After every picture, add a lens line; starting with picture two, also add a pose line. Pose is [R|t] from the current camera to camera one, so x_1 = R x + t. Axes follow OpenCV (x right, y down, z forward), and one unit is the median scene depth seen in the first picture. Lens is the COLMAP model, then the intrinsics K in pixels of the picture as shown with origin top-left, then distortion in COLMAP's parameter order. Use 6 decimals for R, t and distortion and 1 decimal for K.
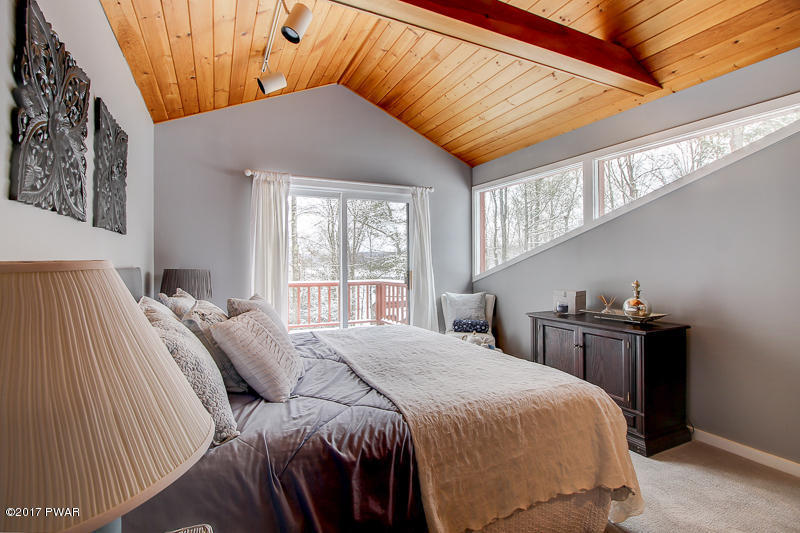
lens RADIAL K [[384.8, 0, 398.6], [0, 384.8, 263.8], [0, 0, 1]] dist [-0.012418, -0.003736]
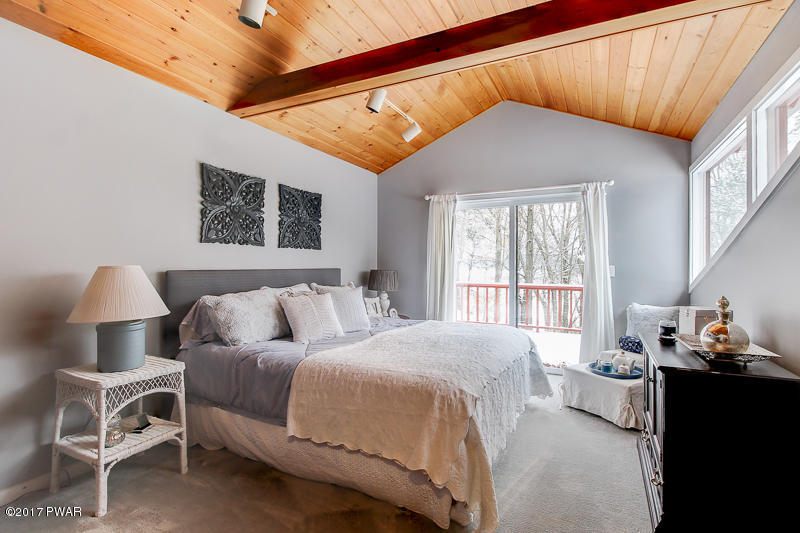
lens RADIAL K [[384.8, 0, 397.2], [0, 384.8, 266.7], [0, 0, 1]] dist [-0.012418, -0.003736]
pose [[0.604806, 0.007194, -0.796340, 0.598618], [-0.007975, 0.999964, 0.002976, -0.003412], [0.796333, 0.004551, 0.604842, 0.122640]]
